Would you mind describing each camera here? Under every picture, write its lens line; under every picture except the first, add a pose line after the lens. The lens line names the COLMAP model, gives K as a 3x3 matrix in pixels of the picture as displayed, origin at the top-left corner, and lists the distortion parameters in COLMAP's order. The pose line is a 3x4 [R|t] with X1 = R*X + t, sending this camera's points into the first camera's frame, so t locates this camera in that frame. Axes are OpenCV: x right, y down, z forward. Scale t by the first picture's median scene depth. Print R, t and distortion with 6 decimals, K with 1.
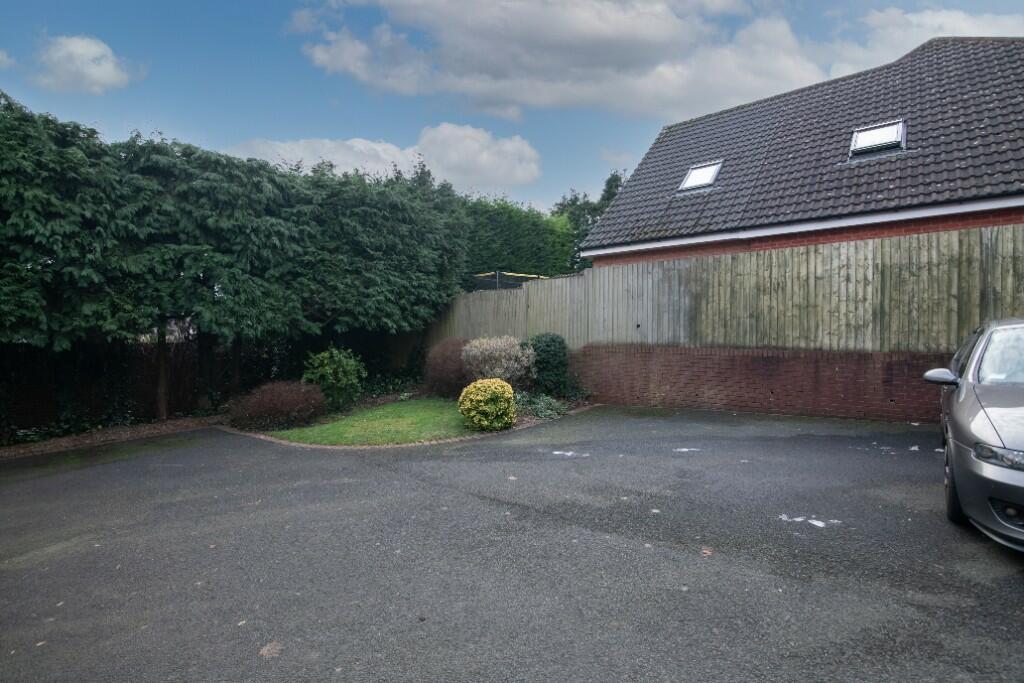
lens RADIAL K [[474.4, 0, 509.3], [0, 474.4, 339.5], [0, 0, 1]] dist [-0.018331, -0.000886]
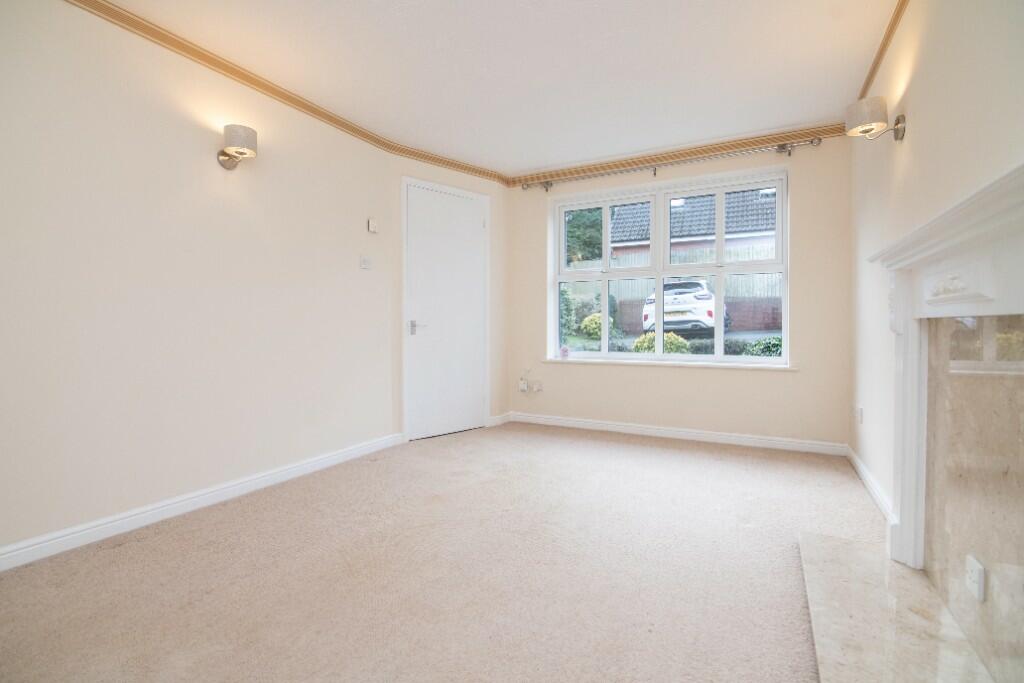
lens RADIAL K [[474.4, 0, 508.7], [0, 474.4, 332.4], [0, 0, 1]] dist [-0.018331, -0.000886]
pose [[0.973055, -0.010841, 0.230319, -0.819253], [0.008750, 0.999911, 0.010100, 0.139522], [-0.230408, -0.007813, 0.973063, -0.707855]]
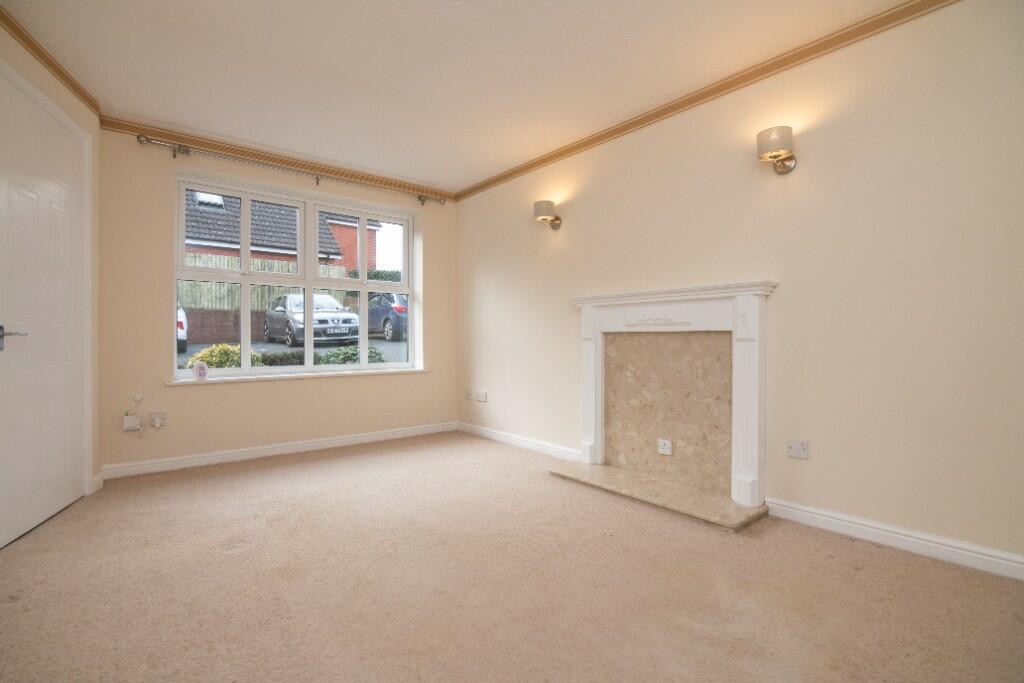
lens RADIAL K [[474.4, 0, 508.5], [0, 474.4, 336.6], [0, 0, 1]] dist [-0.018331, -0.000886]
pose [[0.156483, -0.003063, 0.987676, -1.021896], [0.008293, 0.999964, 0.001787, 0.139524], [-0.987646, 0.007911, 0.156502, -0.516480]]
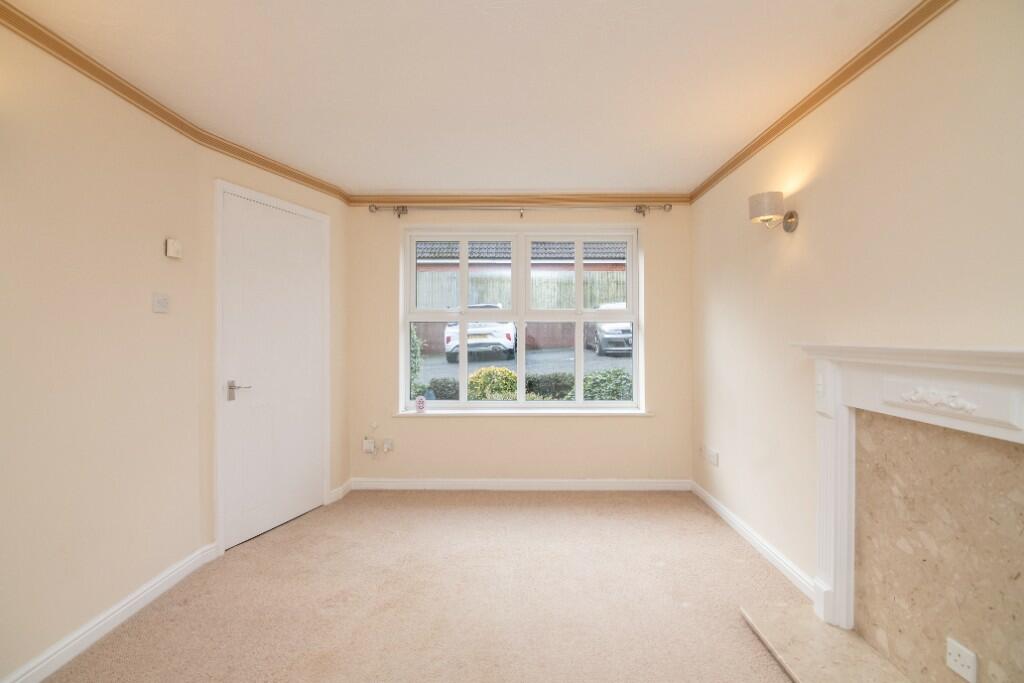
lens RADIAL K [[474.4, 0, 516.9], [0, 474.4, 333.9], [0, 0, 1]] dist [-0.018331, -0.000886]
pose [[0.752043, -0.004878, 0.659096, -0.876210], [0.009338, 0.999951, -0.003255, 0.097367], [-0.659047, 0.008603, 0.752052, -0.606233]]
